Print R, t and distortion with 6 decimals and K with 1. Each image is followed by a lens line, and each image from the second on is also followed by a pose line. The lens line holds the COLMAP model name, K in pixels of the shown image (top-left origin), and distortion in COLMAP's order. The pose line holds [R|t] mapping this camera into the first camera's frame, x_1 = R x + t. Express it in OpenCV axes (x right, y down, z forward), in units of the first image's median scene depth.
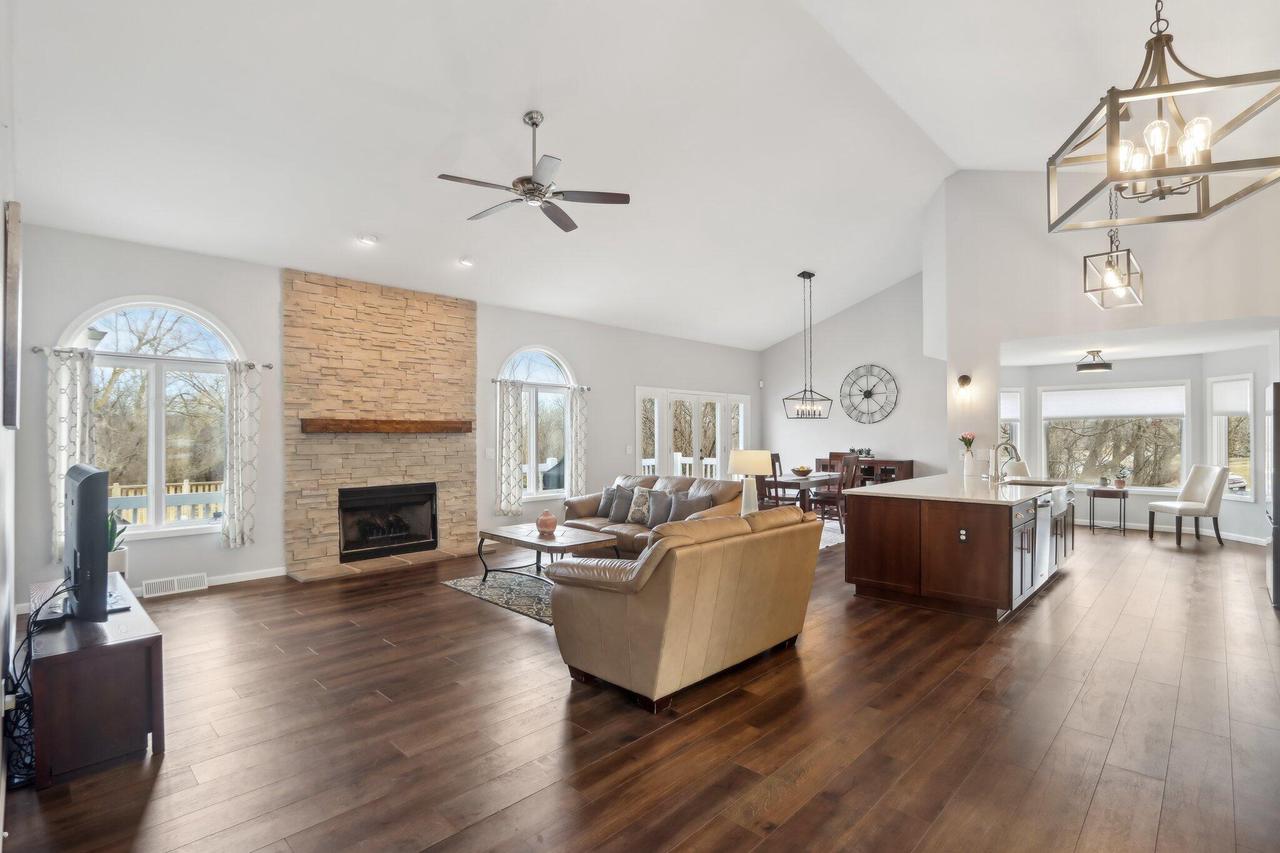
lens RADIAL K [[604.8, 0, 640.1], [0, 604.8, 439.1], [0, 0, 1]] dist [-0.016487, 0.001909]
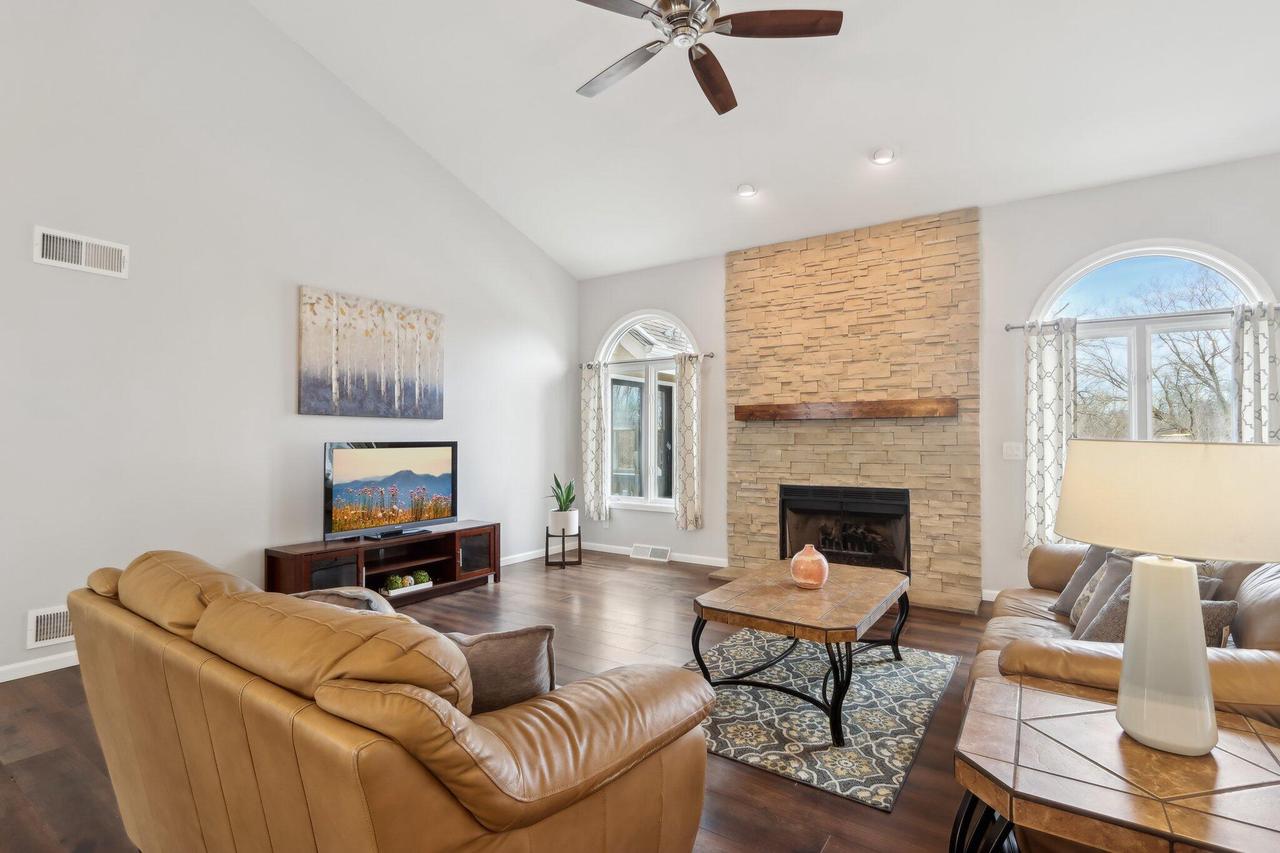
lens RADIAL K [[604.8, 0, 641.6], [0, 604.8, 427.1], [0, 0, 1]] dist [-0.016487, 0.001909]
pose [[0.176581, -0.015640, -0.984162, 0.295350], [-0.006942, 0.999829, -0.017135, 0.014388], [0.984262, 0.009857, 0.176442, 0.589153]]
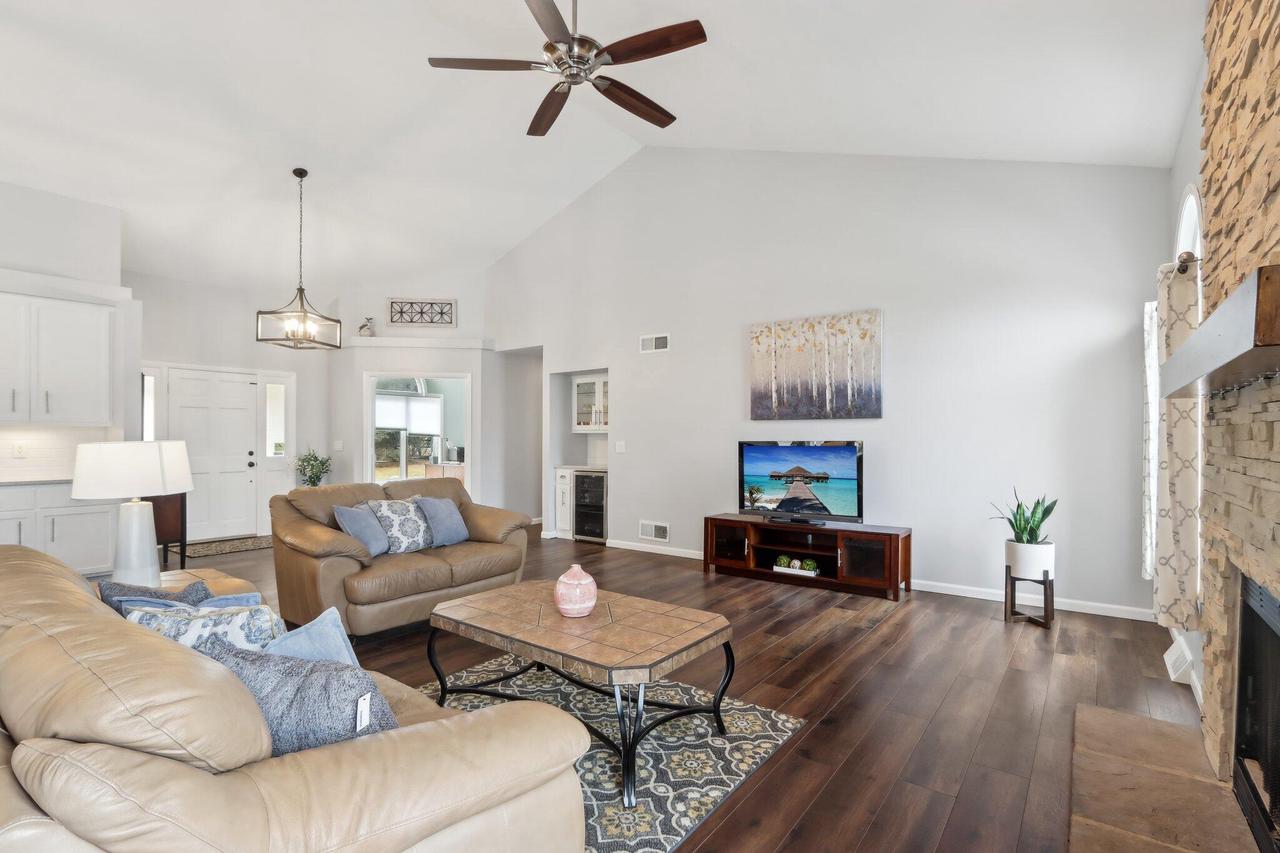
lens RADIAL K [[604.8, 0, 641.8], [0, 604.8, 428.4], [0, 0, 1]] dist [-0.016487, 0.001909]
pose [[-0.992859, 0.003665, -0.119241, -0.120572], [0.004481, 0.999968, -0.006580, 0.009441], [0.119213, -0.007067, -0.992844, 1.172302]]
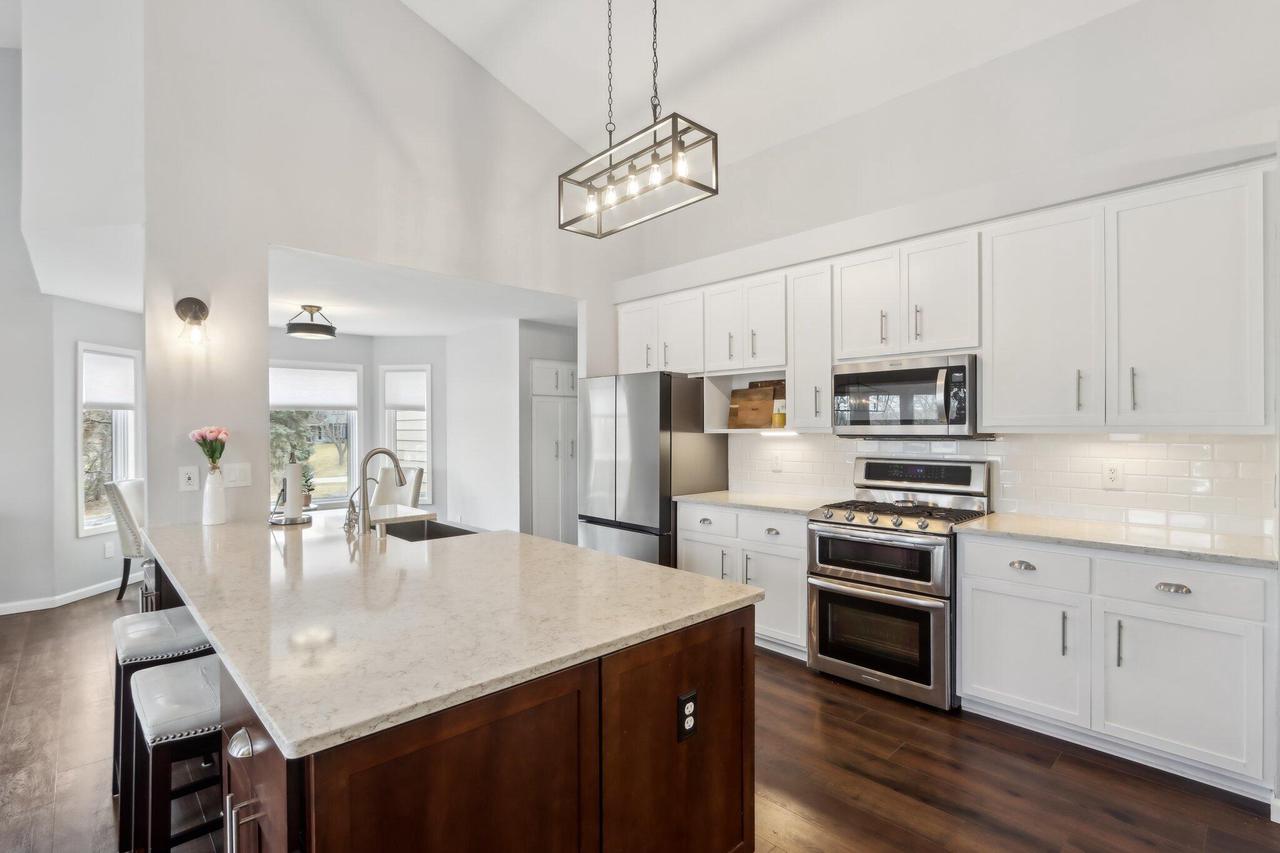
lens RADIAL K [[604.8, 0, 641.2], [0, 604.8, 430.2], [0, 0, 1]] dist [-0.016487, 0.001909]
pose [[0.045268, -0.001076, 0.998974, 0.116688], [0.009310, 0.999956, 0.000655, -0.006784], [-0.998932, 0.009270, 0.045276, 0.666935]]
